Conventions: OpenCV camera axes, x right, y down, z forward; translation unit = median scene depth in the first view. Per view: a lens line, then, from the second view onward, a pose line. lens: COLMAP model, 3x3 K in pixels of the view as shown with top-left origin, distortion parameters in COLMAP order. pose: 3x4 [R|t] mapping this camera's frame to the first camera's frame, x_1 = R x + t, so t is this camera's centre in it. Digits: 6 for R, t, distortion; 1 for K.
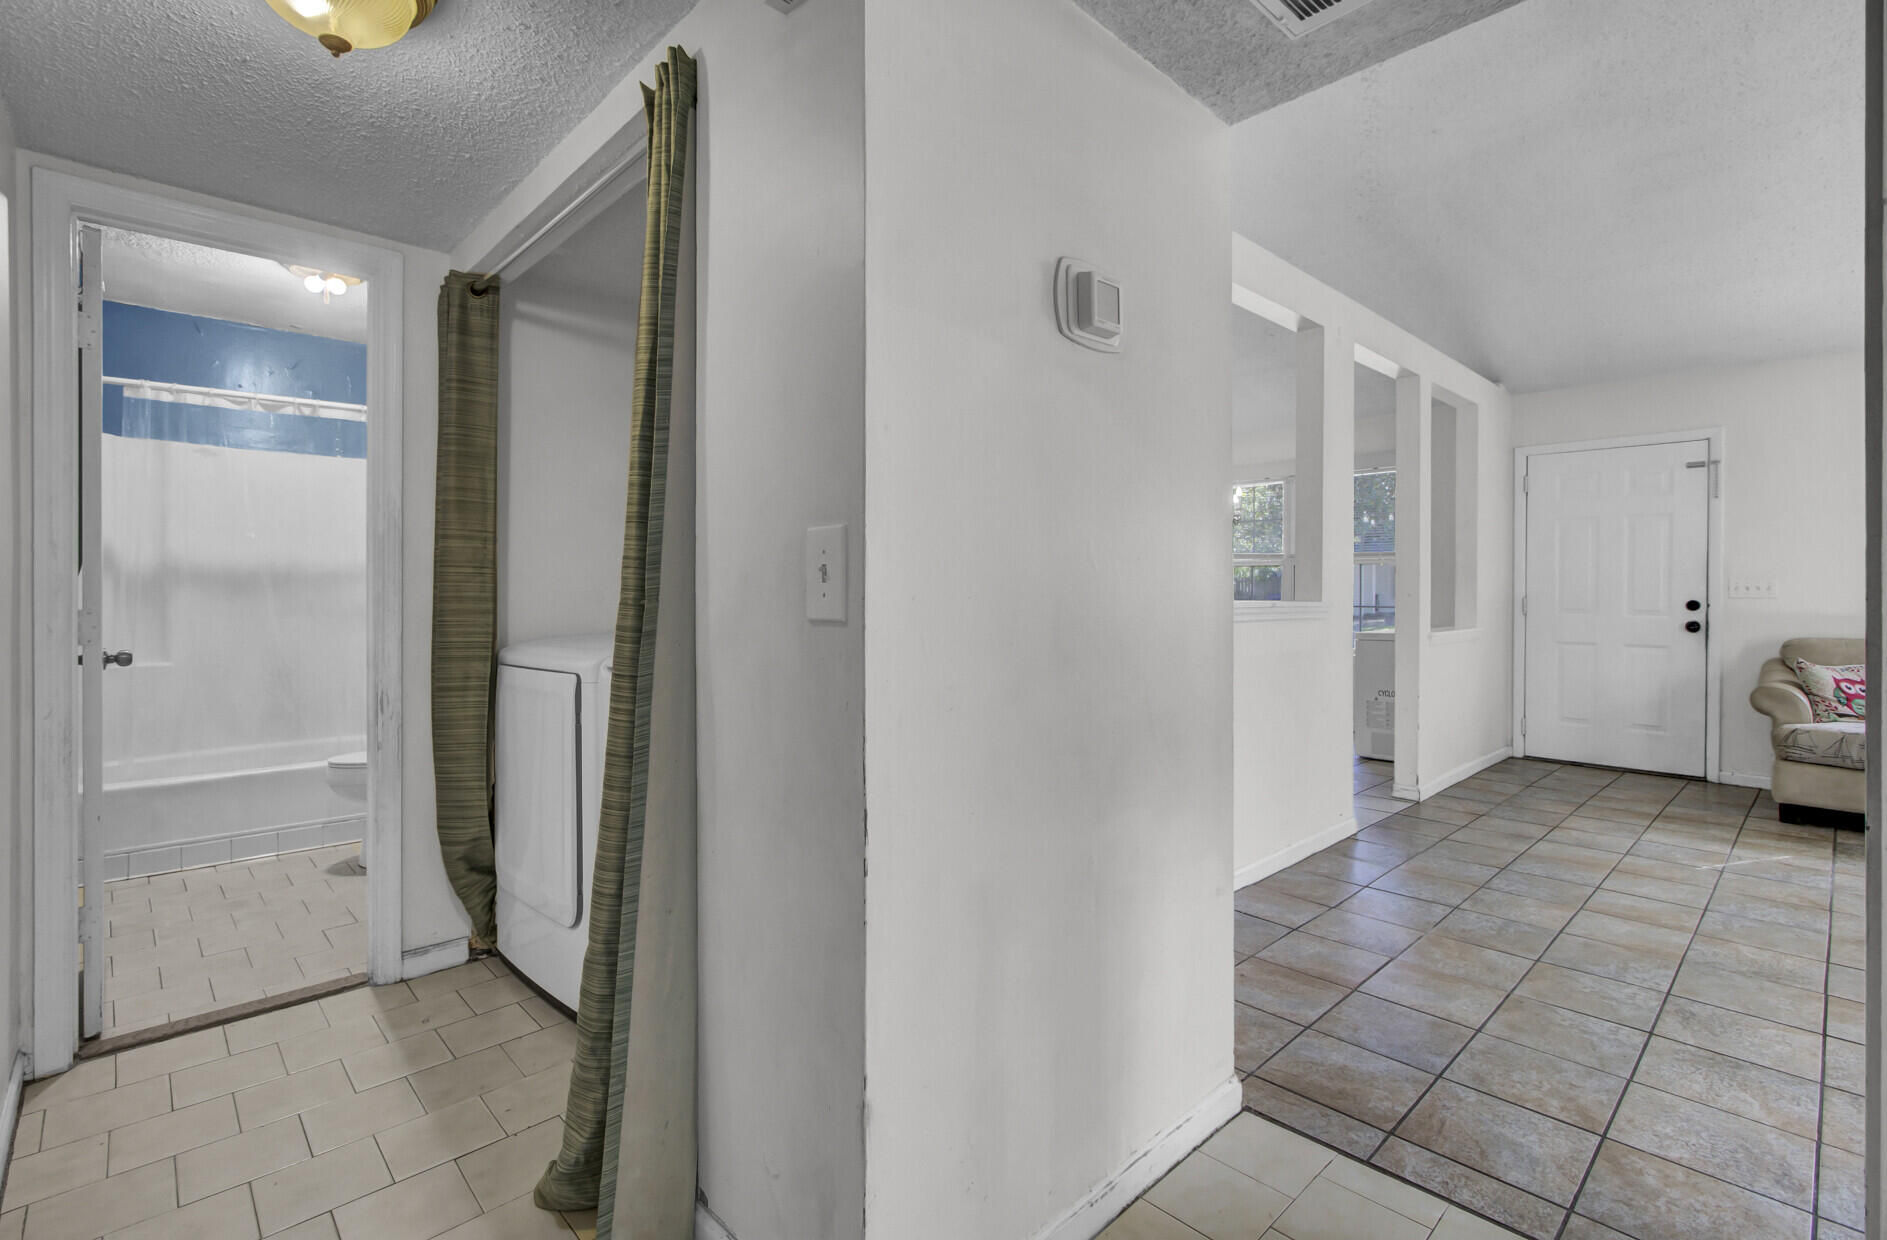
lens RADIAL K [[858.0, 0, 950.3], [0, 858.0, 591.6], [0, 0, 1]] dist [0.000635, -0.000989]
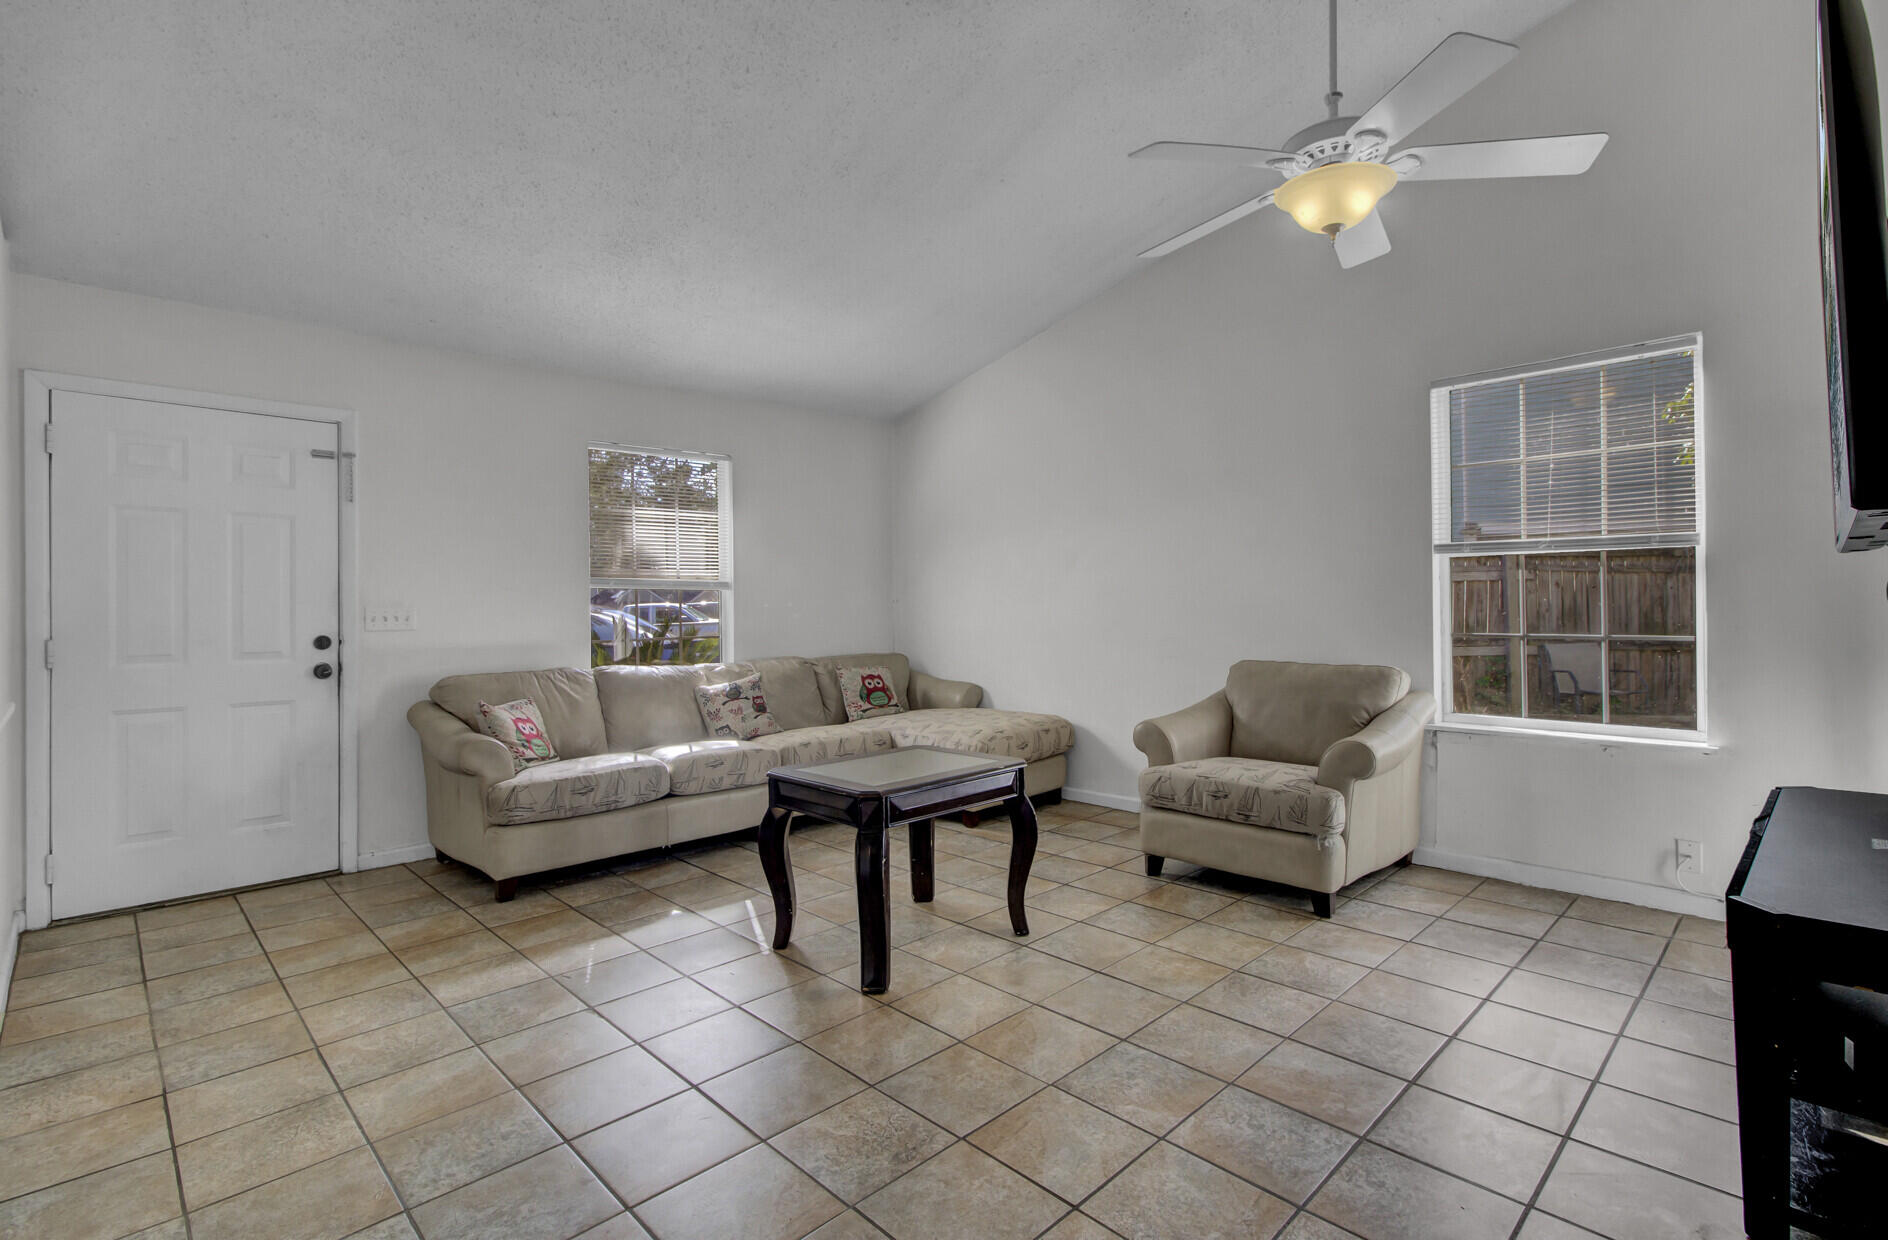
lens RADIAL K [[874.9, 0, 931.0], [0, 874.9, 609.0], [0, 0, 1]] dist [-0.000355, -0.000328]
pose [[-0.008030, -0.001167, 0.999967, 0.105565], [0.012268, 0.999924, 0.001266, -0.007633], [-0.999892, 0.012278, -0.008015, 0.489053]]
